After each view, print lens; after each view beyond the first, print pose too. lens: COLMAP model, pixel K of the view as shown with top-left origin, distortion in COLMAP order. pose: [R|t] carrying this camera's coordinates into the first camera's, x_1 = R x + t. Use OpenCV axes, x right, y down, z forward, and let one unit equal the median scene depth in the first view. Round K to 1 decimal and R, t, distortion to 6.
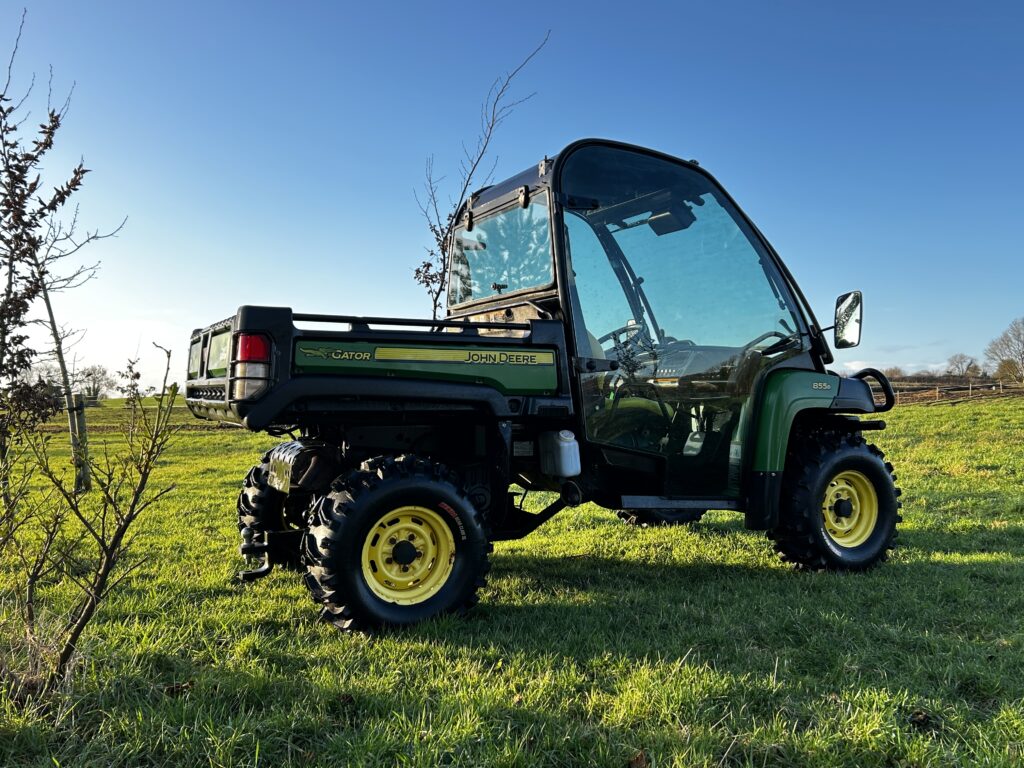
lens RADIAL K [[917.5, 0, 506.4], [0, 917.5, 369.0], [0, 0, 1]] dist [0.110560, -0.255888]
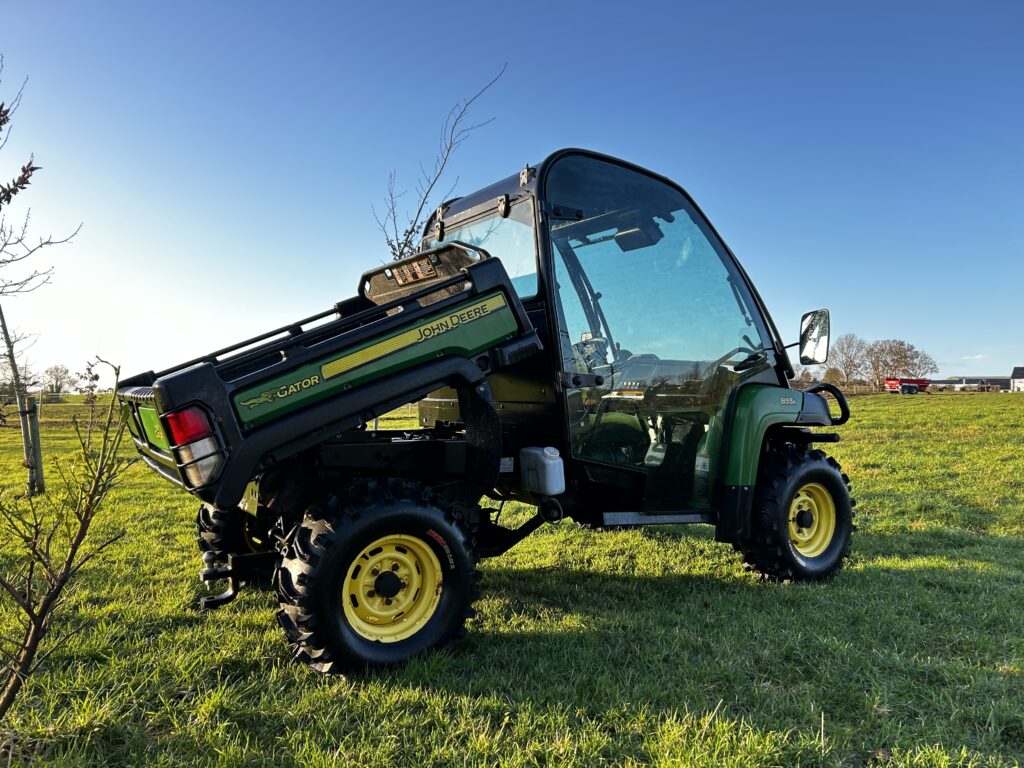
lens RADIAL K [[777.9, 0, 512.0], [0, 777.9, 384.0], [0, 0, 1]] dist [0.034020, -0.039586]
pose [[0.994188, 0.008248, 0.107340, -0.057790], [-0.009903, 0.999840, 0.014896, -0.010651], [-0.107200, -0.015872, 0.994111, 0.172392]]
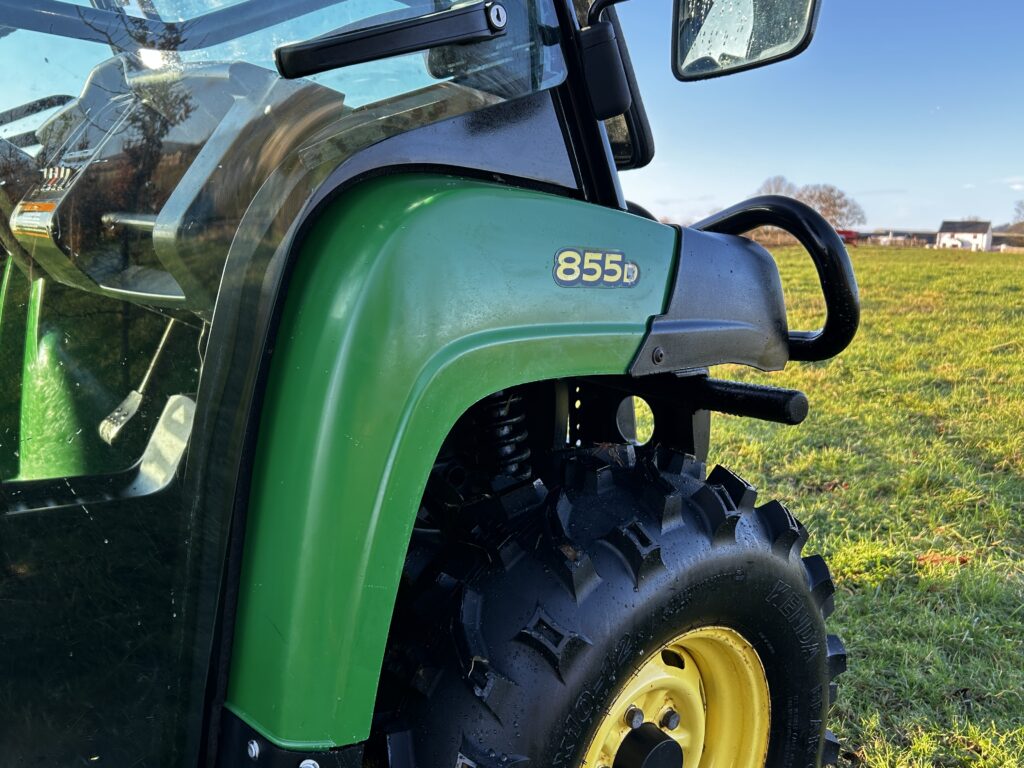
lens RADIAL K [[862.6, 0, 512.0], [0, 862.6, 384.0], [0, 0, 1]] dist [0.005277, 0.002917]
pose [[0.973728, 0.001643, 0.227707, 0.279500], [-0.047412, 0.979522, 0.195677, 0.007085], [-0.222723, -0.201332, 0.953866, 0.821143]]
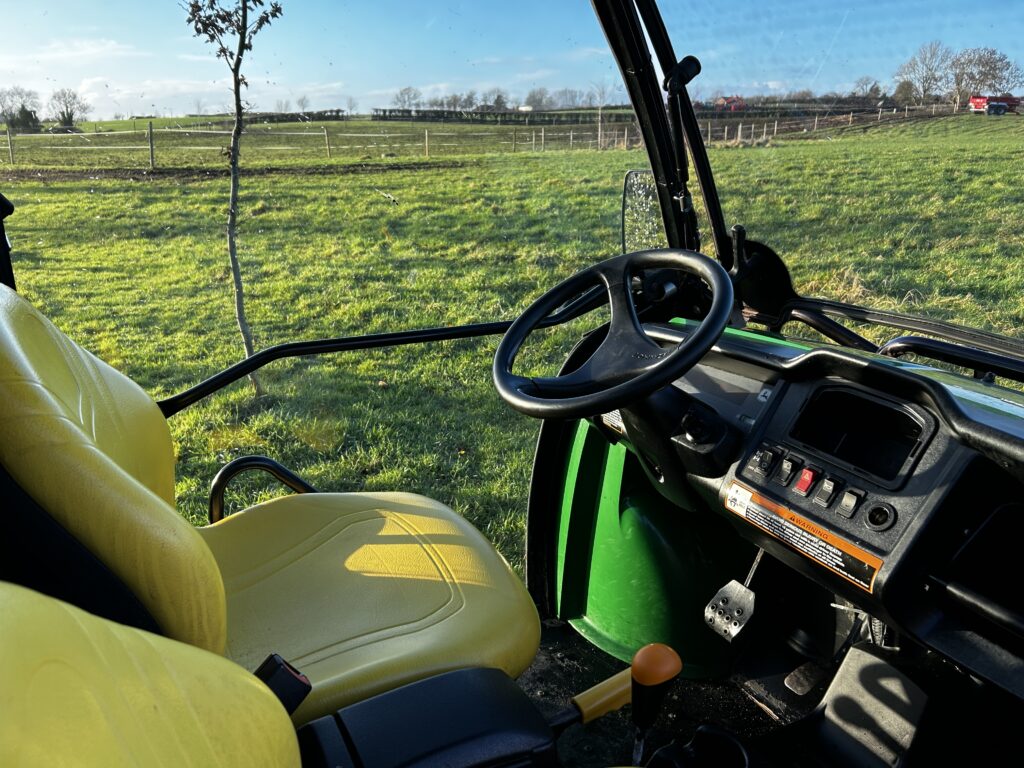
lens RADIAL K [[777.9, 0, 512.0], [0, 777.9, 384.0], [0, 0, 1]] dist [0.034020, -0.039586]
pose [[0.998167, -0.021530, 0.056568, 0.088164], [0.000226, 0.935919, 0.352216, -0.114588], [-0.060526, -0.351558, 0.934208, 0.922406]]
